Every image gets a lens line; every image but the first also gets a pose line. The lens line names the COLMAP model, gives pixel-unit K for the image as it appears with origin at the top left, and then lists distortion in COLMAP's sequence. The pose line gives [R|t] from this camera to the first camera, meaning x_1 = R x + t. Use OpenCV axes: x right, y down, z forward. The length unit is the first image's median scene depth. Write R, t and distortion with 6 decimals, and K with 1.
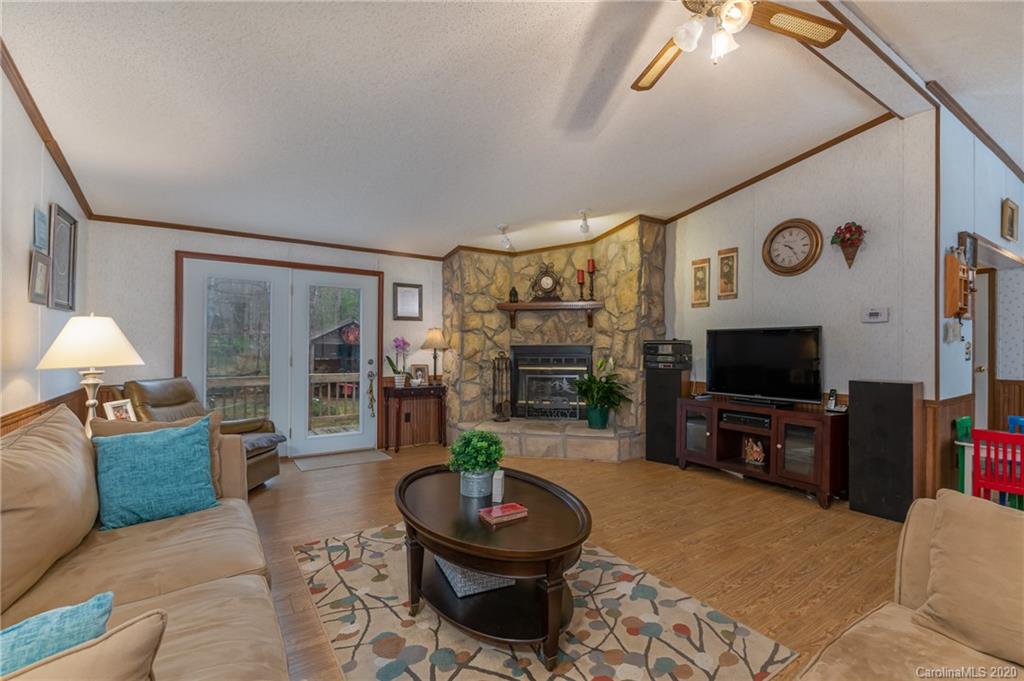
lens RADIAL K [[452.3, 0, 511.4], [0, 452.3, 341.4], [0, 0, 1]] dist [-0.006916, -0.001982]
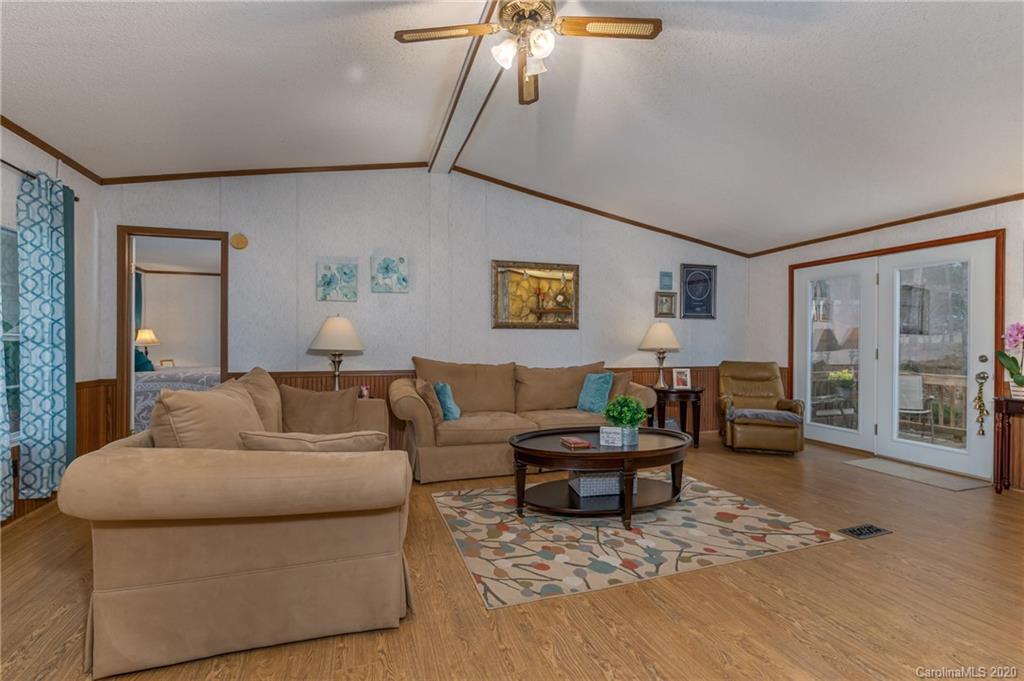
lens RADIAL K [[452.3, 0, 506.3], [0, 452.3, 345.1], [0, 0, 1]] dist [-0.006916, -0.001982]
pose [[-0.273450, -0.005142, -0.961872, 1.153870], [0.000213, 0.999985, -0.005407, 0.053061], [0.961886, -0.001684, -0.273445, 0.927755]]
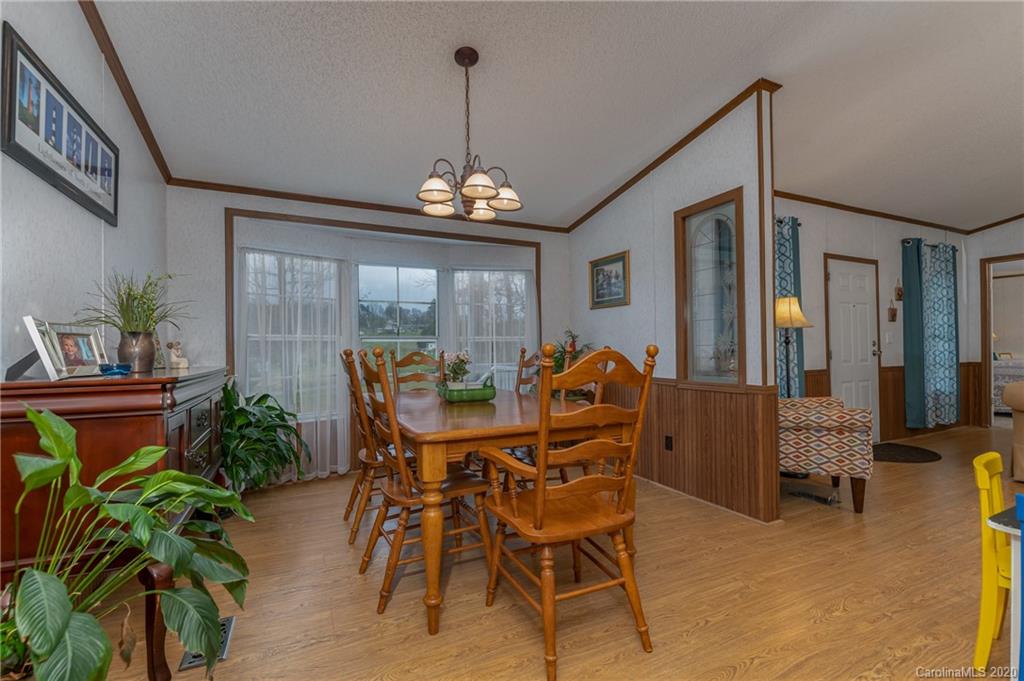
lens RADIAL K [[452.3, 0, 510.3], [0, 452.3, 342.8], [0, 0, 1]] dist [-0.006916, -0.001982]
pose [[-0.988164, 0.005224, 0.153312, 2.032142], [0.003927, 0.999954, -0.008762, 0.072563], [-0.153351, -0.008056, -0.988139, 1.817379]]
